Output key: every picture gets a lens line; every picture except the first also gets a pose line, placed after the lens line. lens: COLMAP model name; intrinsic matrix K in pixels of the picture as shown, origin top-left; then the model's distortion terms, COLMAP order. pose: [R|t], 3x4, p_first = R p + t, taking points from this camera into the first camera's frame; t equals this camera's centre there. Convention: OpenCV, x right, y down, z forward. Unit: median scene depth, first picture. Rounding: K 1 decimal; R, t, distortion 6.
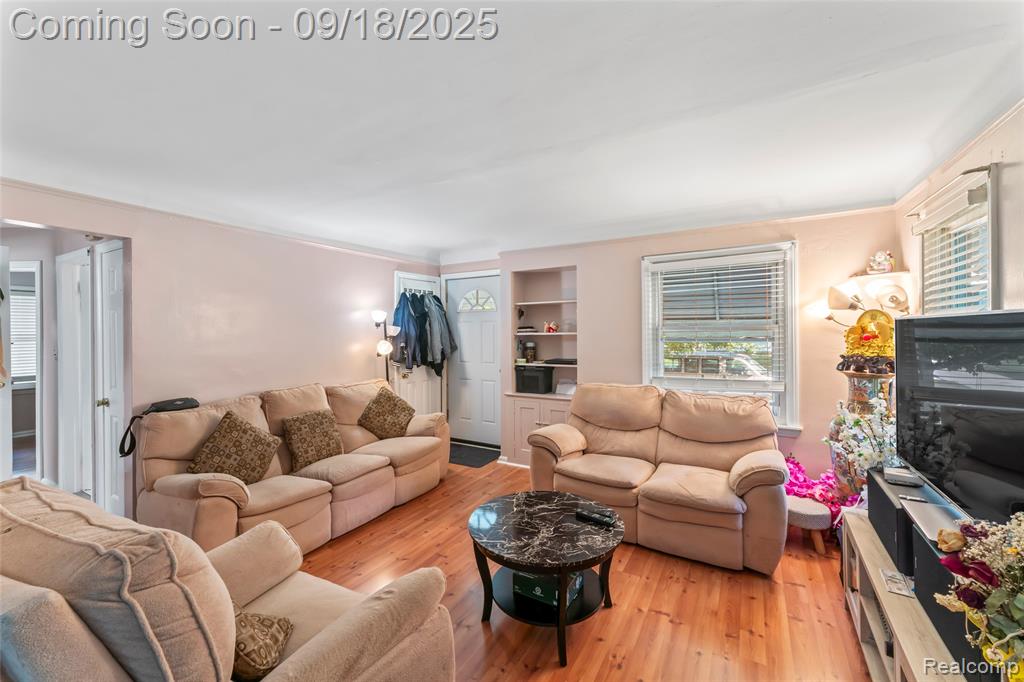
lens RADIAL K [[413.8, 0, 510.9], [0, 413.8, 328.7], [0, 0, 1]] dist [-0.000825, -0.000059]
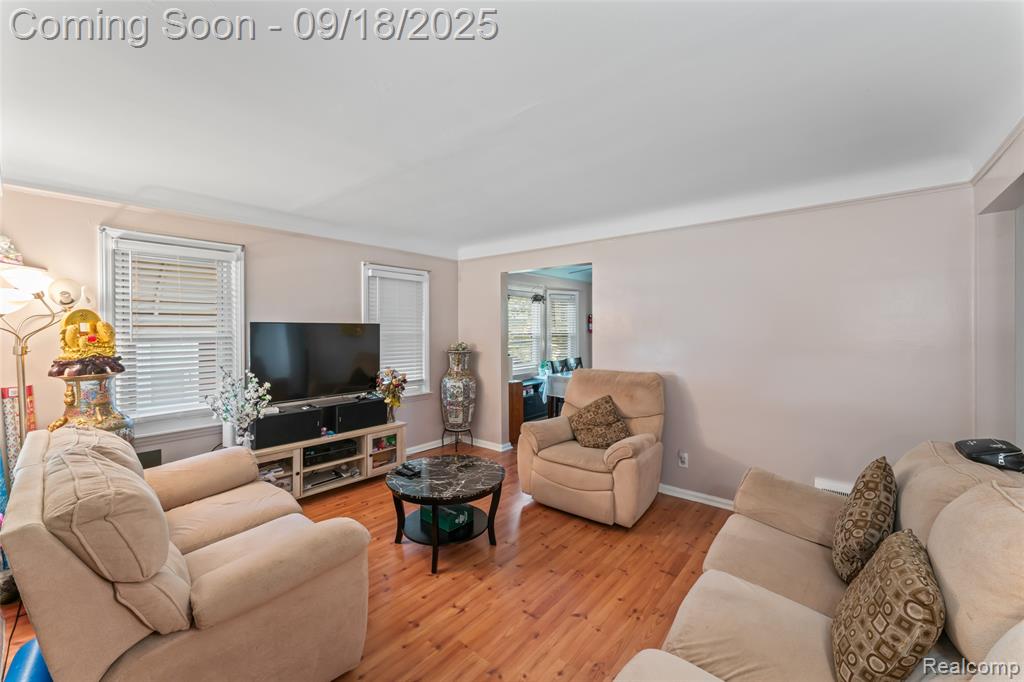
lens RADIAL K [[413.8, 0, 510.9], [0, 413.8, 328.7], [0, 0, 1]] dist [-0.000825, -0.000059]
pose [[-0.986061, 0.011809, 0.165963, -0.182761], [0.011093, 0.999925, -0.005244, 0.009298], [-0.166012, -0.003330, -0.986118, 1.219334]]
